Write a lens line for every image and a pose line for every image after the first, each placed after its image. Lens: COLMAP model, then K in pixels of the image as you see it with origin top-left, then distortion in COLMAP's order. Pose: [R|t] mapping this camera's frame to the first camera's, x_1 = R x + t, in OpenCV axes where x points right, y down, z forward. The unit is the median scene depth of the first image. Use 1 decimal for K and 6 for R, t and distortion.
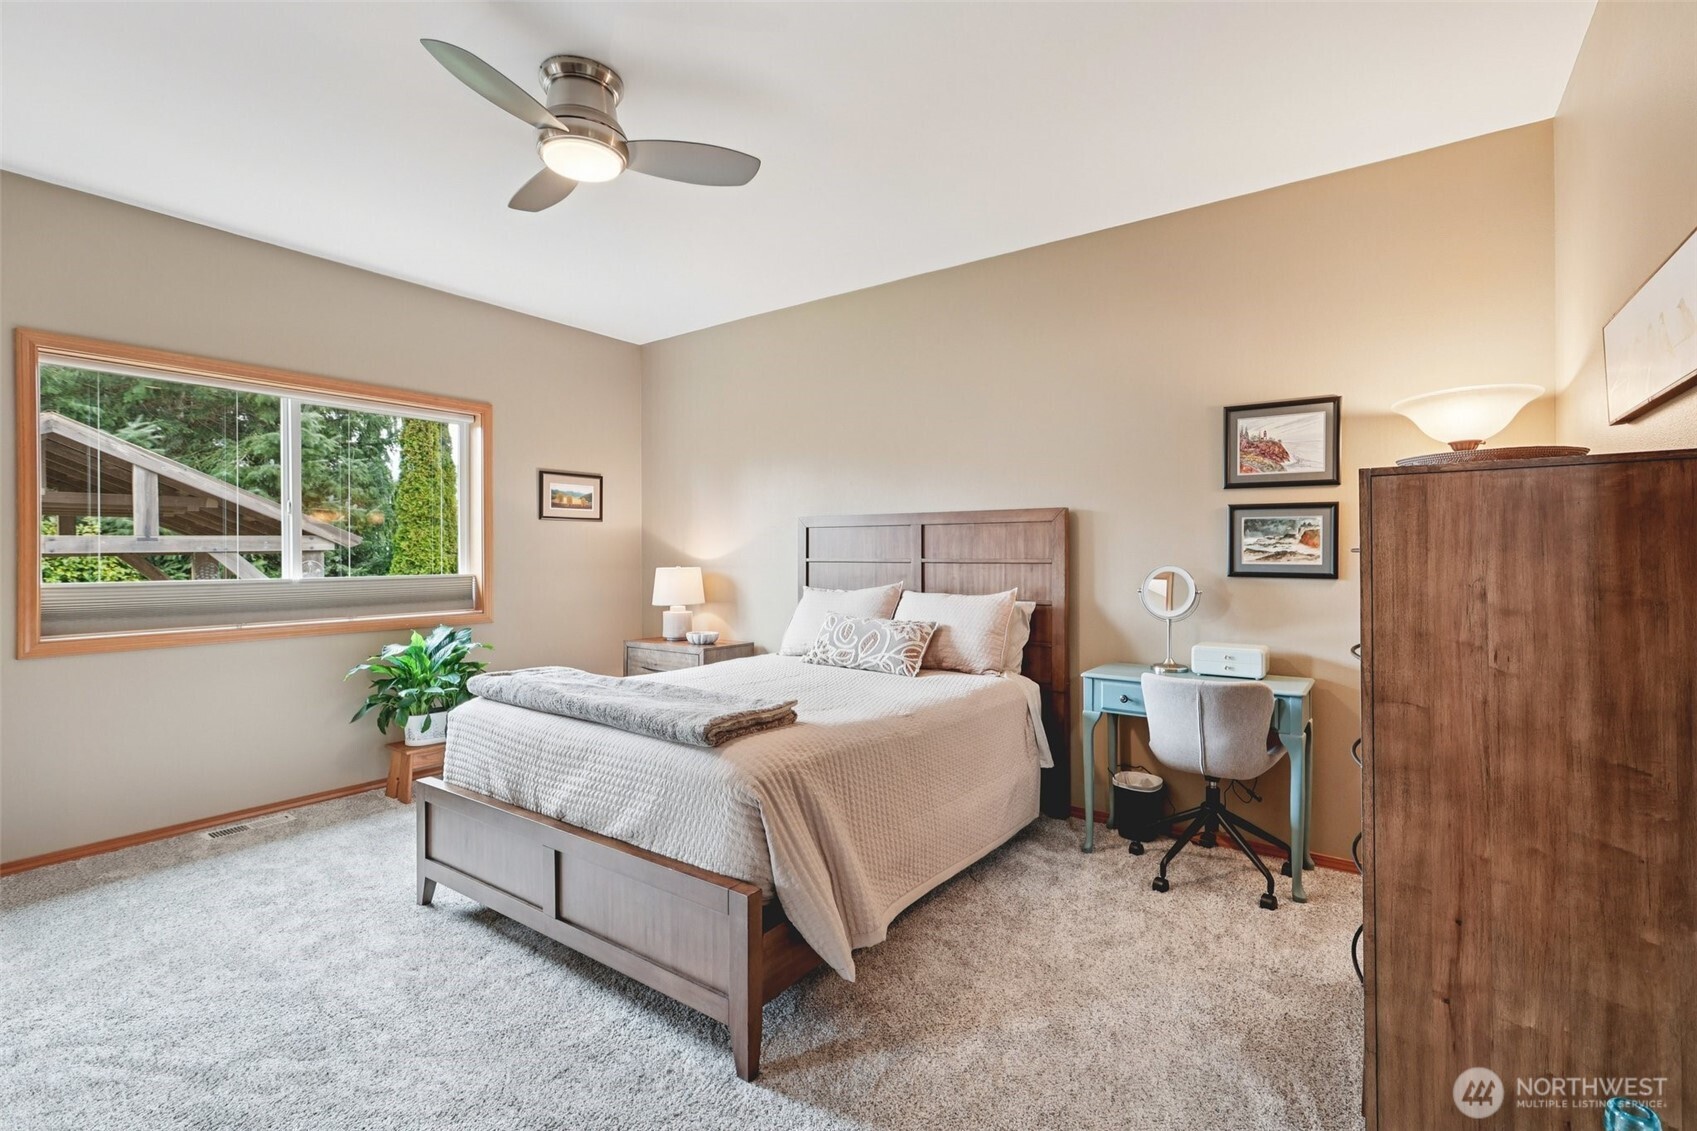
lens RADIAL K [[754.5, 0, 854.9], [0, 754.5, 557.1], [0, 0, 1]] dist [-0.000938, 0.000880]
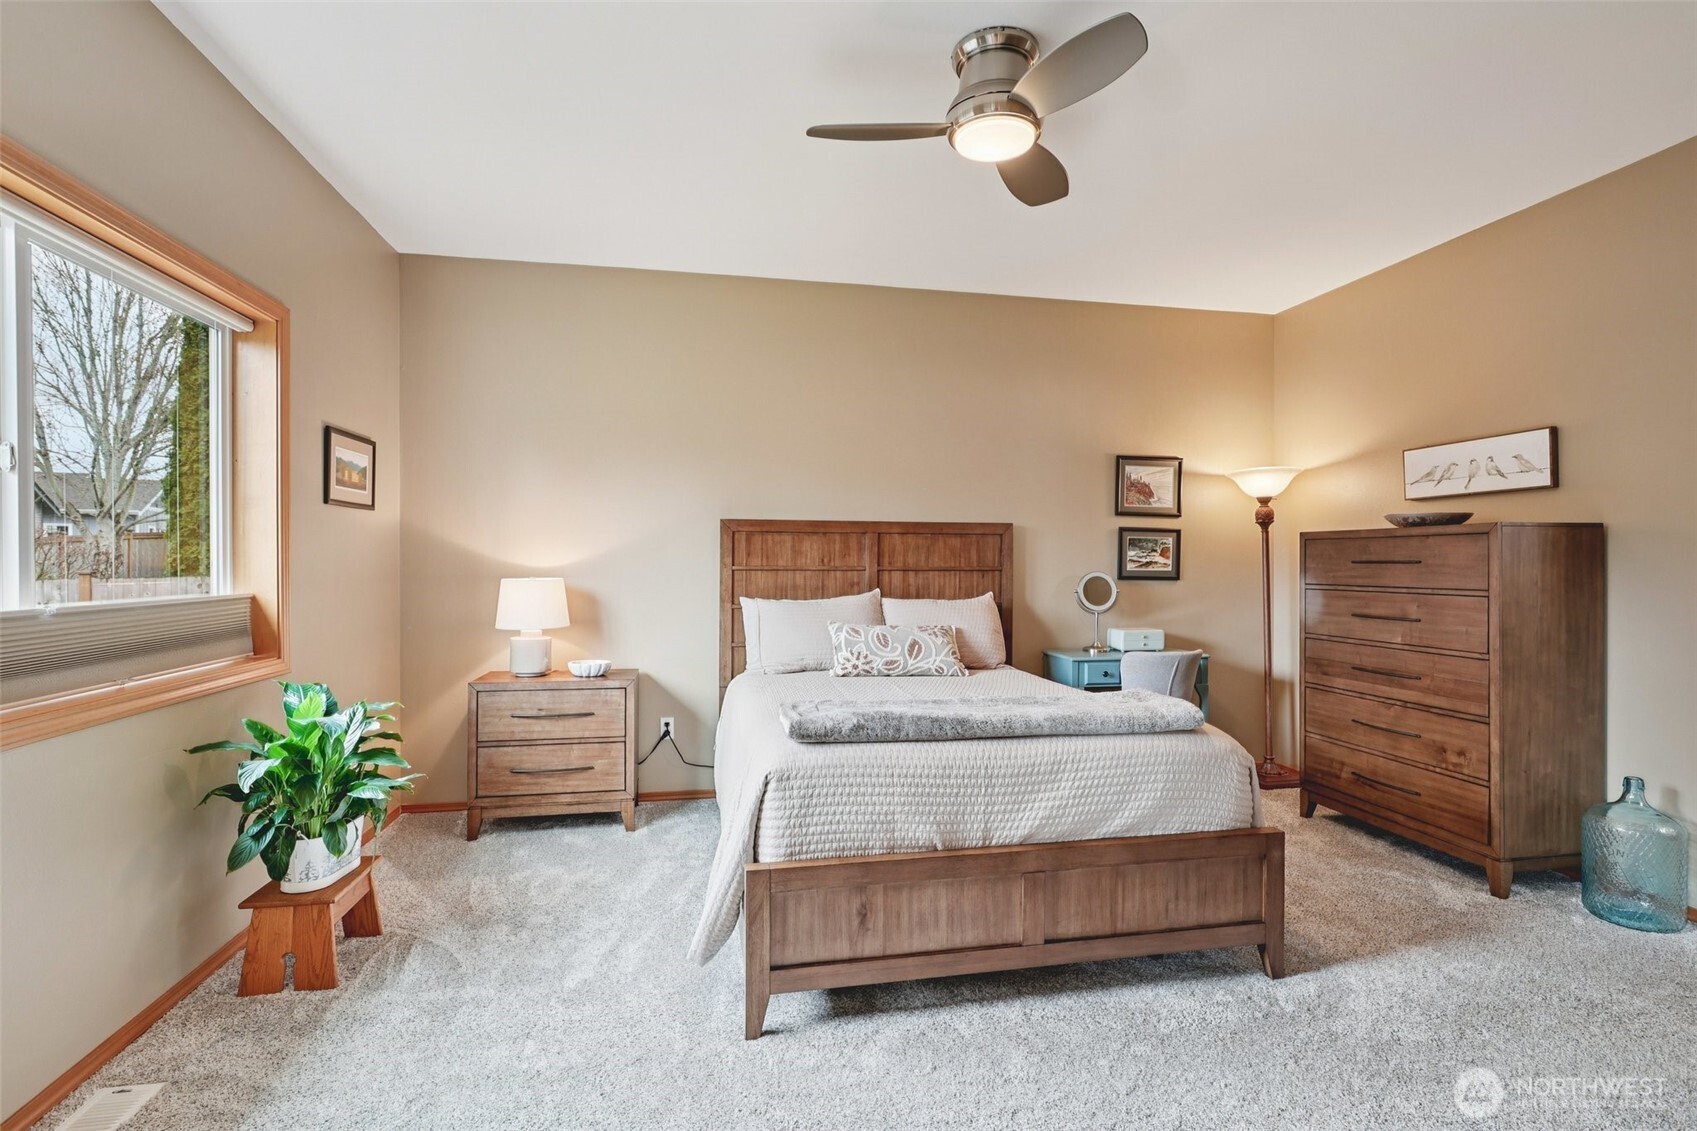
lens RADIAL K [[820.9, 0, 861.8], [0, 820.9, 565.6], [0, 0, 1]] dist [0.001777, 0.001055]
pose [[0.685184, -0.000011, 0.728370, -0.941604], [-0.001313, 0.999998, 0.001251, -0.000585], [-0.728369, -0.001814, 0.685183, 0.327372]]
